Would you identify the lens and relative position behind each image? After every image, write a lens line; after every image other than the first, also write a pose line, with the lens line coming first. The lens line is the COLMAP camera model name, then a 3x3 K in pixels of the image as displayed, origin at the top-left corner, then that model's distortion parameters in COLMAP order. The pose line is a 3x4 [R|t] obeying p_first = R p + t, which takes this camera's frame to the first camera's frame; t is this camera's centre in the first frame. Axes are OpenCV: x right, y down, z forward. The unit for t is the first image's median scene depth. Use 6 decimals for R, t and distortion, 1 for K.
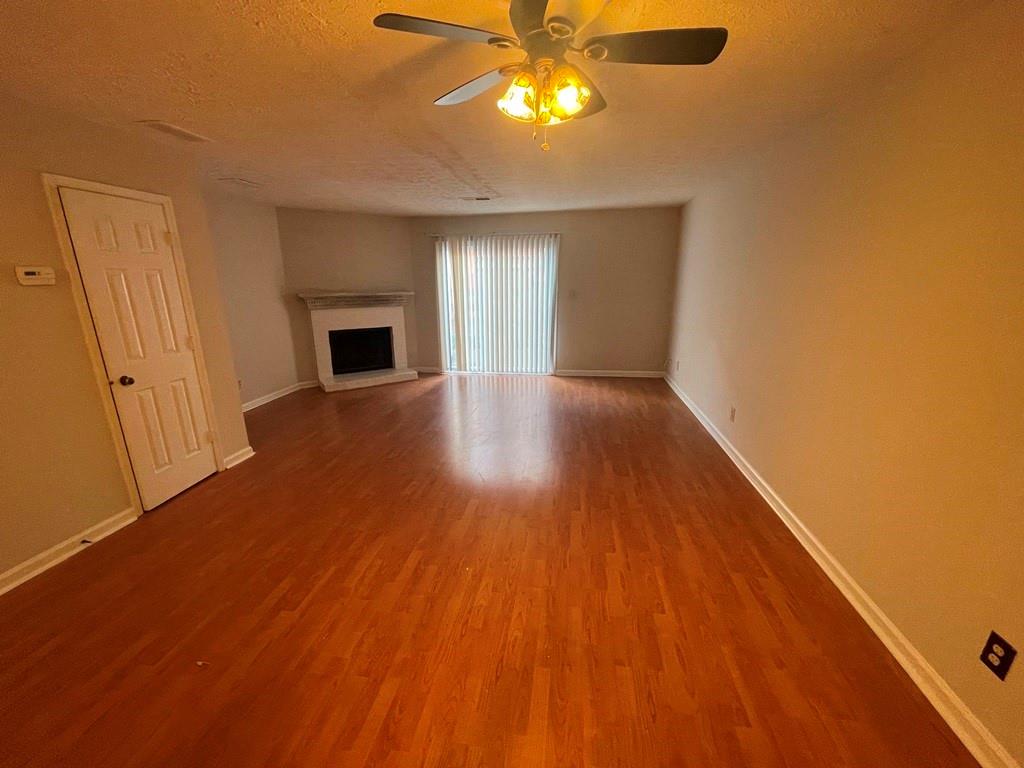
lens RADIAL K [[413.9, 0, 512.2], [0, 413.9, 384.0], [0, 0, 1]] dist [-0.003280, 0.001845]
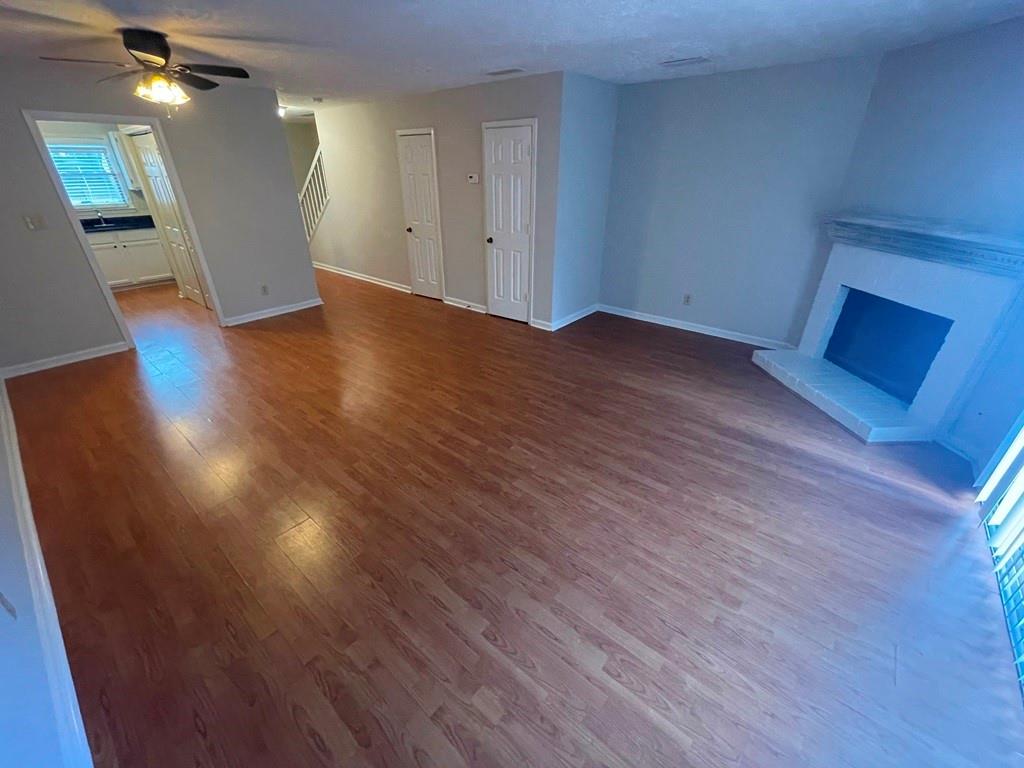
lens RADIAL K [[413.9, 0, 506.9], [0, 413.9, 381.7], [0, 0, 1]] dist [-0.003280, 0.001845]
pose [[-0.508231, 0.400940, -0.762200, 0.580454], [-0.214179, 0.798375, 0.562783, -0.475086], [0.834163, 0.449271, -0.319886, 1.646858]]
